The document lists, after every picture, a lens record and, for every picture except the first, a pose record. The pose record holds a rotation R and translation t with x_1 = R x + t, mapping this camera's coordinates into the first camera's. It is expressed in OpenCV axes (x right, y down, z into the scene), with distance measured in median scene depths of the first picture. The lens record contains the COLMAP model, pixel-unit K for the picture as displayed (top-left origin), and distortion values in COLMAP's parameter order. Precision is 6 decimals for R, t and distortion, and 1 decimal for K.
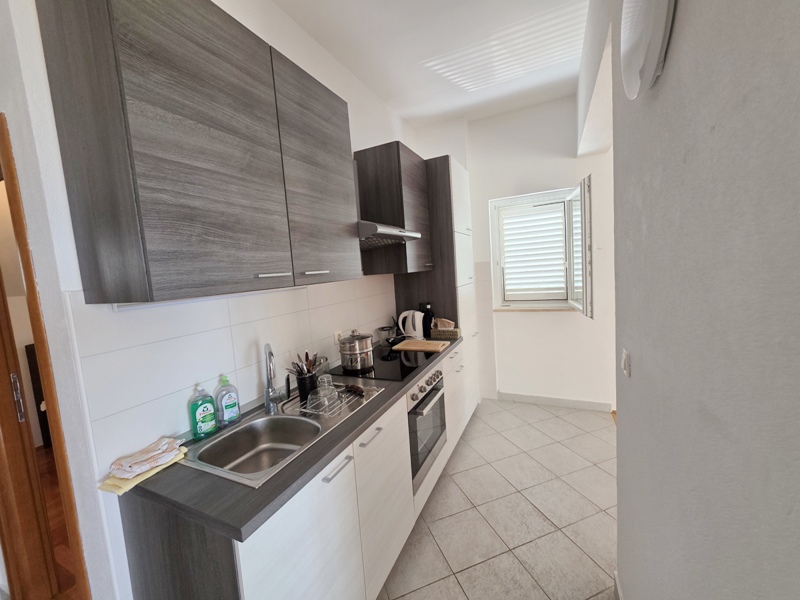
lens RADIAL K [[317.7, 0, 400.0], [0, 317.7, 300.0], [0, 0, 1]] dist [-0.000143, 0.000651]
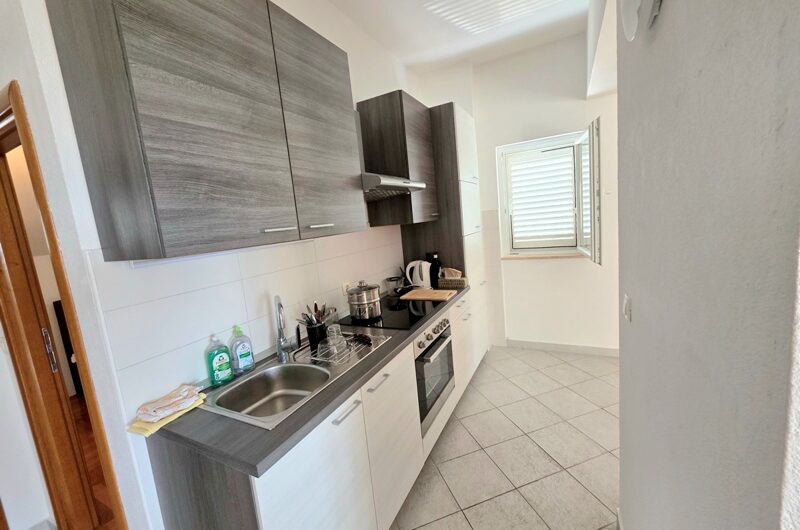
lens RADIAL K [[316.4, 0, 400.0], [0, 316.4, 265.0], [0, 0, 1]] dist [0.000939, 0.000033]
pose [[0.999217, -0.022067, -0.032851, 0.019376], [0.023547, 0.998693, 0.045358, -0.000618], [0.031807, -0.046096, 0.998430, -0.015554]]
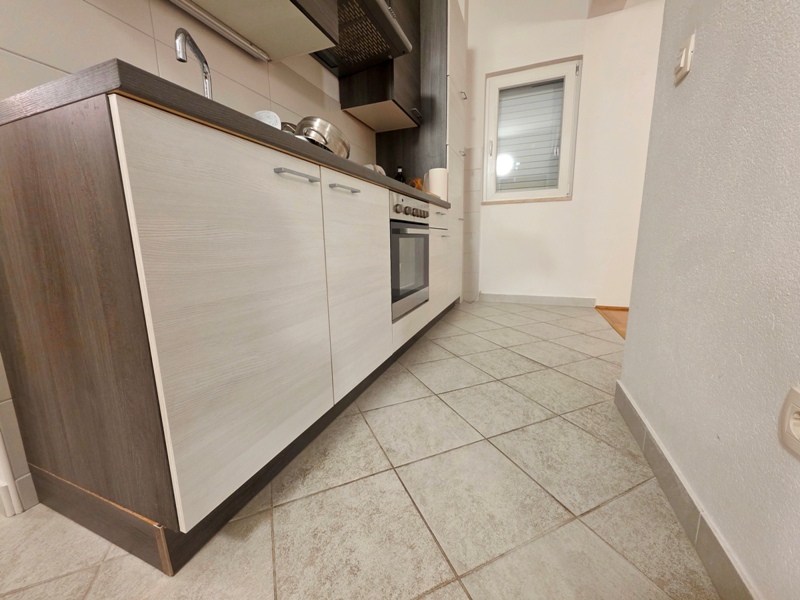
lens RADIAL K [[317.7, 0, 400.0], [0, 317.7, 300.0], [0, 0, 1]] dist [-0.000143, 0.000651]
pose [[0.995835, 0.040486, 0.081697, -0.010656], [-0.047513, 0.995163, 0.085985, 0.576422], [-0.077820, -0.089508, 0.992941, 0.180976]]
